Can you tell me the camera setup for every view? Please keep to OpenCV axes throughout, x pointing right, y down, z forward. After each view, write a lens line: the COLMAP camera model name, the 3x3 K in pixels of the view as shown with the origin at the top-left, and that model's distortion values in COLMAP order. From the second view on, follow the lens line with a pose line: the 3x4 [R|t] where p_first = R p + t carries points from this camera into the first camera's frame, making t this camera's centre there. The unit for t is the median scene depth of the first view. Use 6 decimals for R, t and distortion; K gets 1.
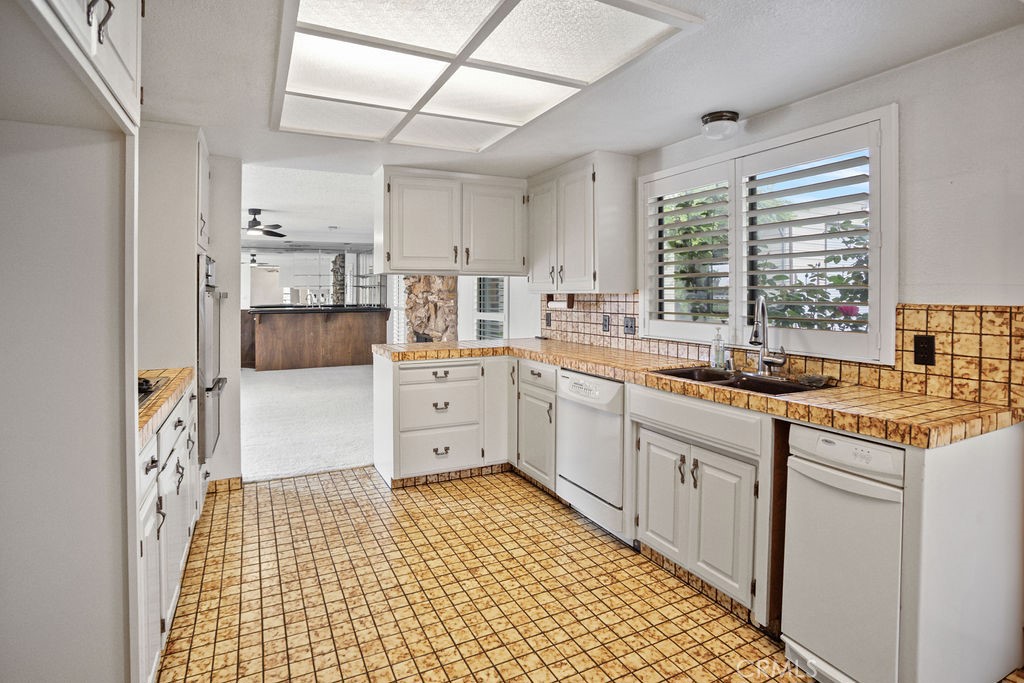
lens RADIAL K [[529.4, 0, 514.8], [0, 529.4, 299.2], [0, 0, 1]] dist [-0.066566, 0.025684]
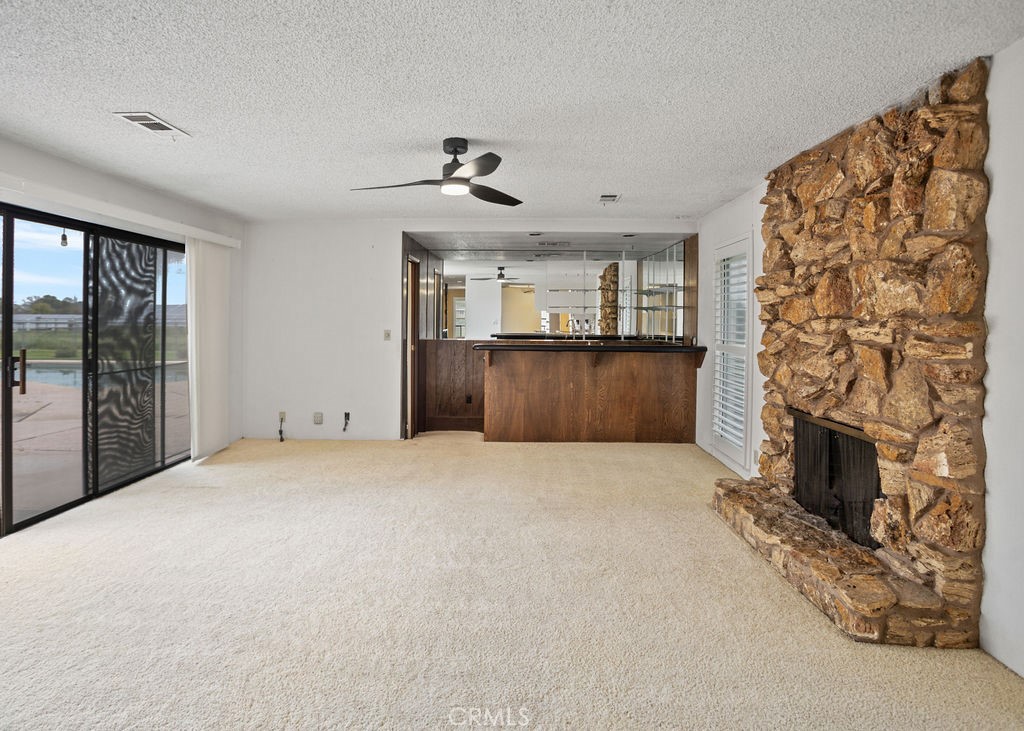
lens RADIAL K [[570.4, 0, 499.9], [0, 570.4, 312.4], [0, 0, 1]] dist [0.000068, 0.002708]
pose [[0.876951, 0.002365, -0.480574, -0.372115], [-0.013398, 0.999720, -0.019528, -0.010313], [0.480393, 0.023564, 0.876737, 0.992578]]
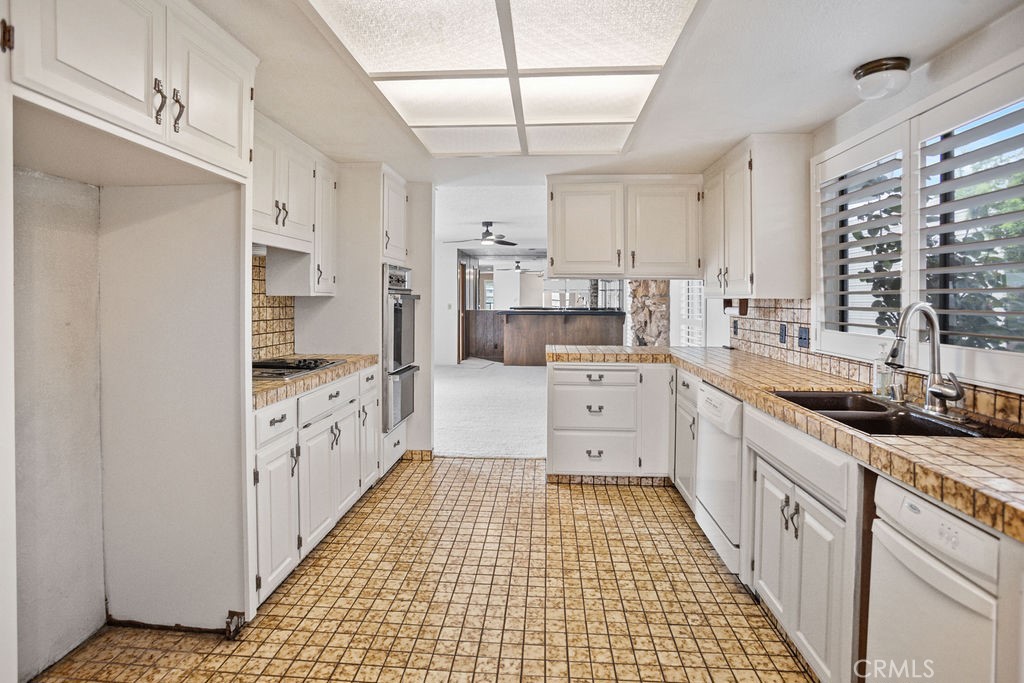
lens RADIAL K [[529.4, 0, 503.6], [0, 529.4, 305.8], [0, 0, 1]] dist [-0.066566, 0.025684]
pose [[0.855174, 0.013712, -0.518160, 0.232591], [-0.011130, 0.999905, 0.008091, -0.000430], [0.518222, -0.001152, 0.855245, 0.051590]]
